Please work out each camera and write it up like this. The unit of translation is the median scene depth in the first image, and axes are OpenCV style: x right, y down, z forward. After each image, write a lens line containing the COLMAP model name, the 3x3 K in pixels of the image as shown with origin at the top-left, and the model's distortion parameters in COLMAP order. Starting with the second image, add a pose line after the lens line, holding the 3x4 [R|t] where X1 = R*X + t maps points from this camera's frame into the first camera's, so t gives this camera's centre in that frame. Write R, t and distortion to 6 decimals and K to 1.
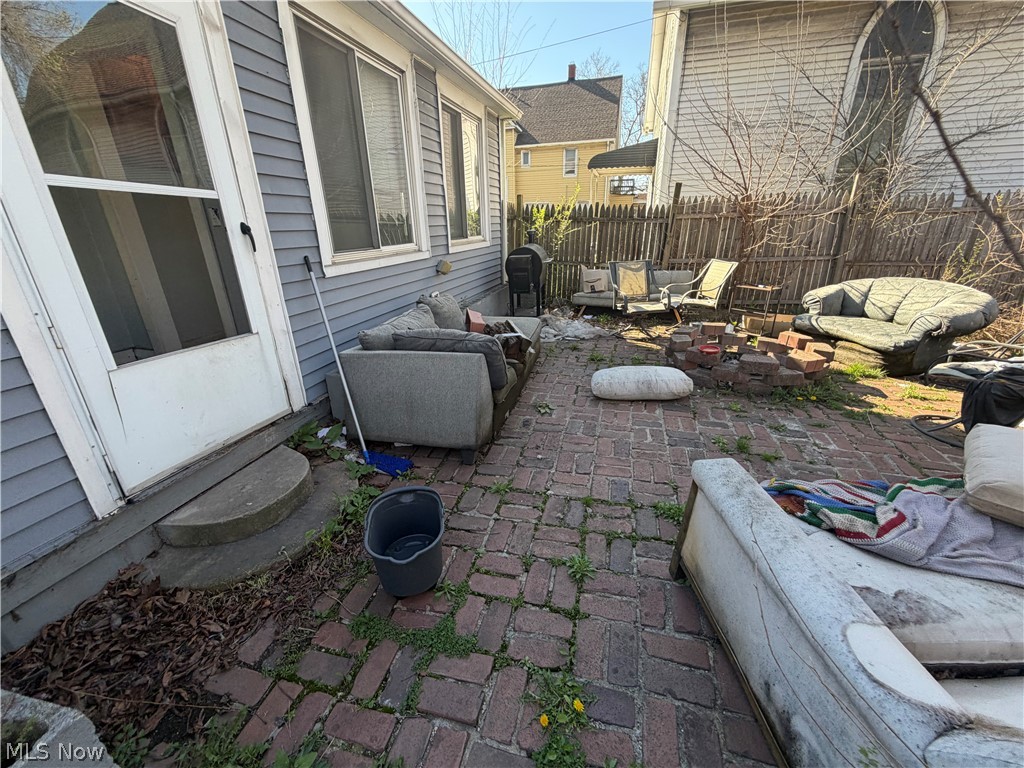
lens RADIAL K [[409.2, 0, 512.0], [0, 409.2, 384.0], [0, 0, 1]] dist [0.001290, 0.000140]
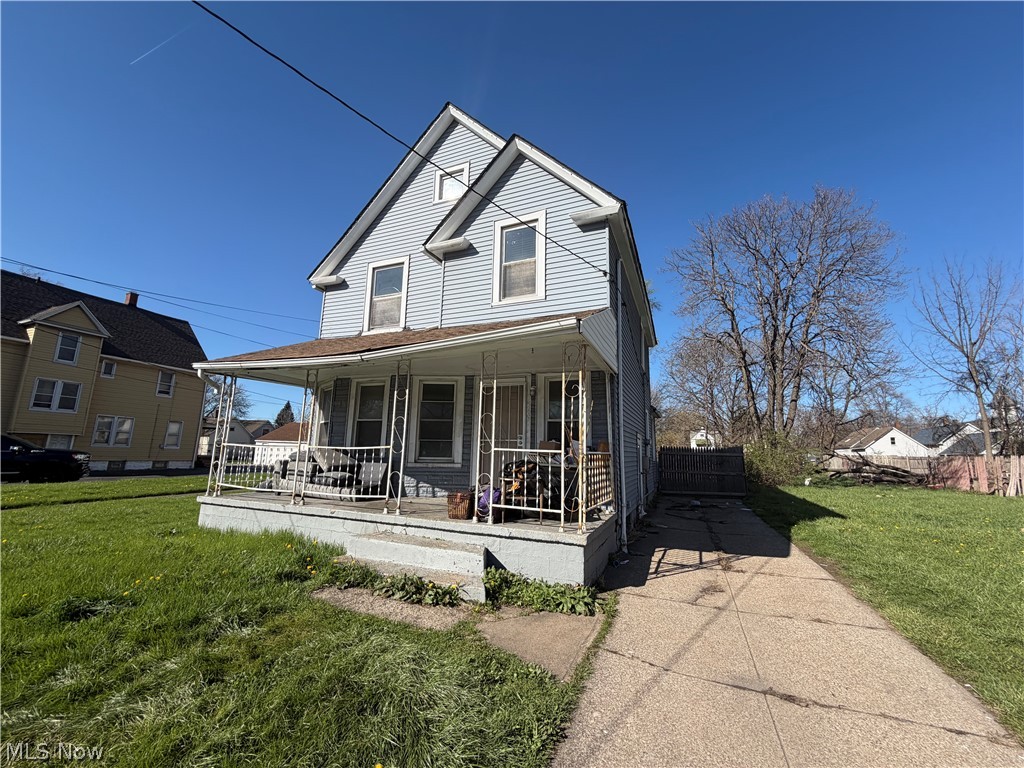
lens RADIAL K [[409.2, 0, 512.0], [0, 409.2, 384.0], [0, 0, 1]] dist [0.001290, 0.000140]
pose [[0.132601, 0.195545, 0.971689, -5.179167], [0.328338, 0.916328, -0.229211, -0.324074], [-0.935206, 0.349436, 0.057301, 1.215688]]
